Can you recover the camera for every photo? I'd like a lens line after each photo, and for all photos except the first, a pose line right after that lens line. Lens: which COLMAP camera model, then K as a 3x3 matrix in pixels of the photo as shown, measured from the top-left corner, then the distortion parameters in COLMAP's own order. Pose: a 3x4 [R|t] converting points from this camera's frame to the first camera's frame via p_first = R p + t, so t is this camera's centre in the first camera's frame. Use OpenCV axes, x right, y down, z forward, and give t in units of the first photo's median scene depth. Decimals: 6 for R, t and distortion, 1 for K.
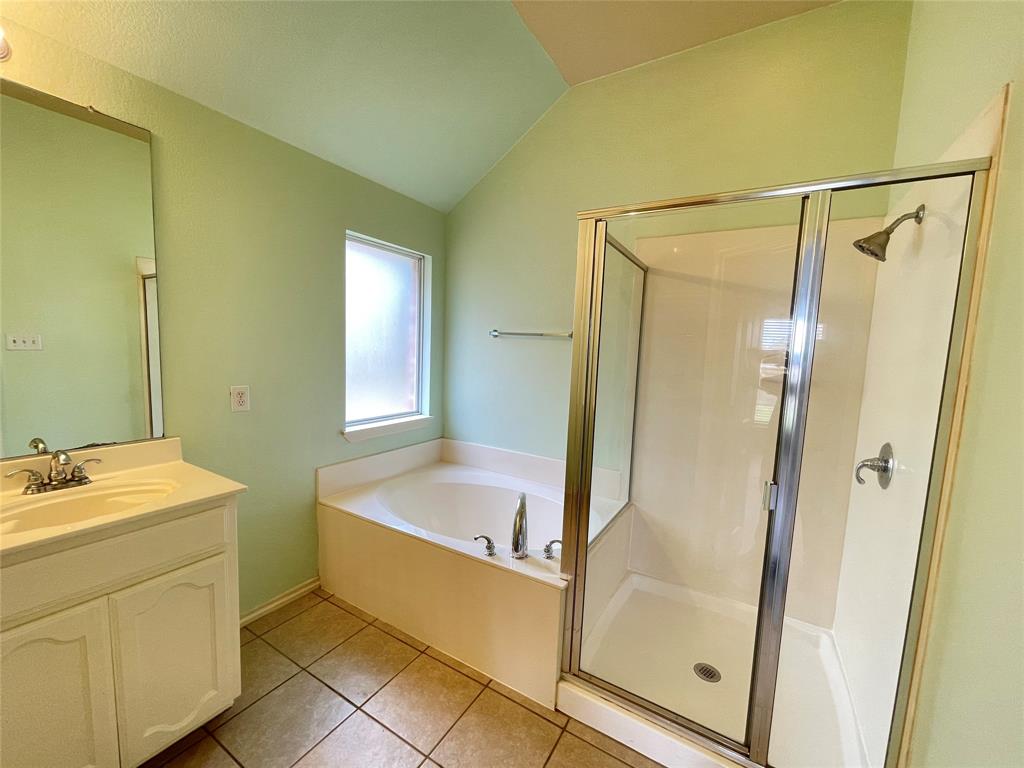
lens RADIAL K [[412.3, 0, 511.6], [0, 412.3, 386.8], [0, 0, 1]] dist [0.003212, 0.000154]
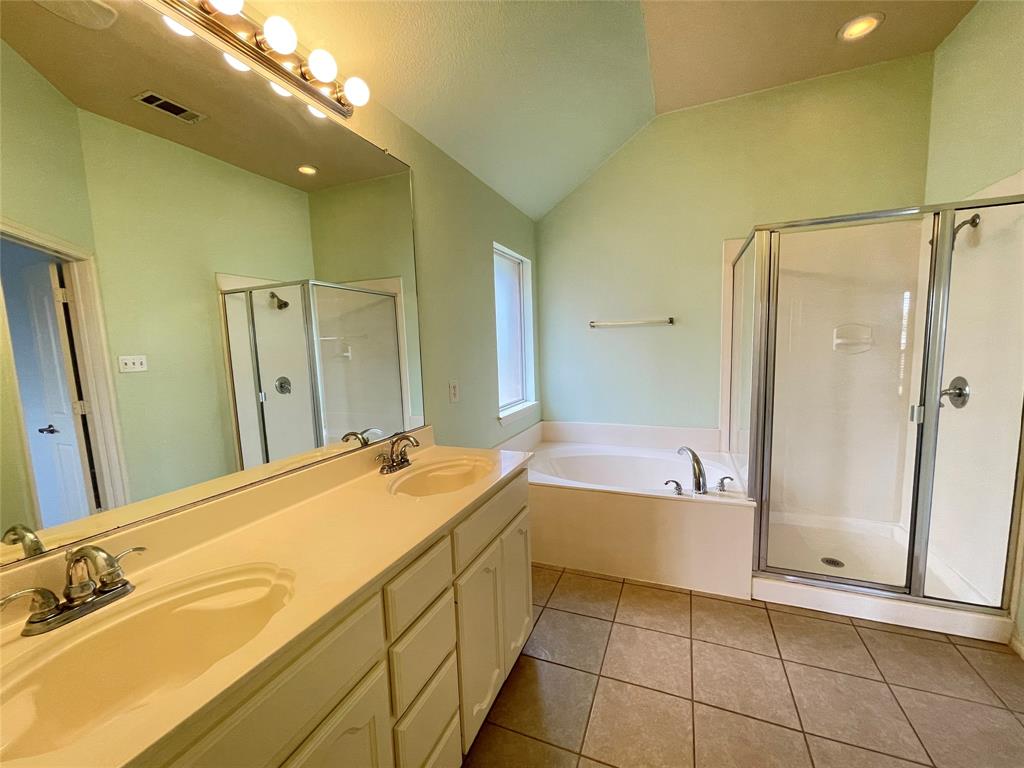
lens RADIAL K [[412.3, 0, 513.8], [0, 412.3, 387.1], [0, 0, 1]] dist [0.003212, 0.000154]
pose [[0.986233, -0.084439, 0.142181, -0.713149], [0.083249, 0.996426, 0.014311, 0.015531], [-0.142881, -0.002278, 0.989737, -0.189173]]
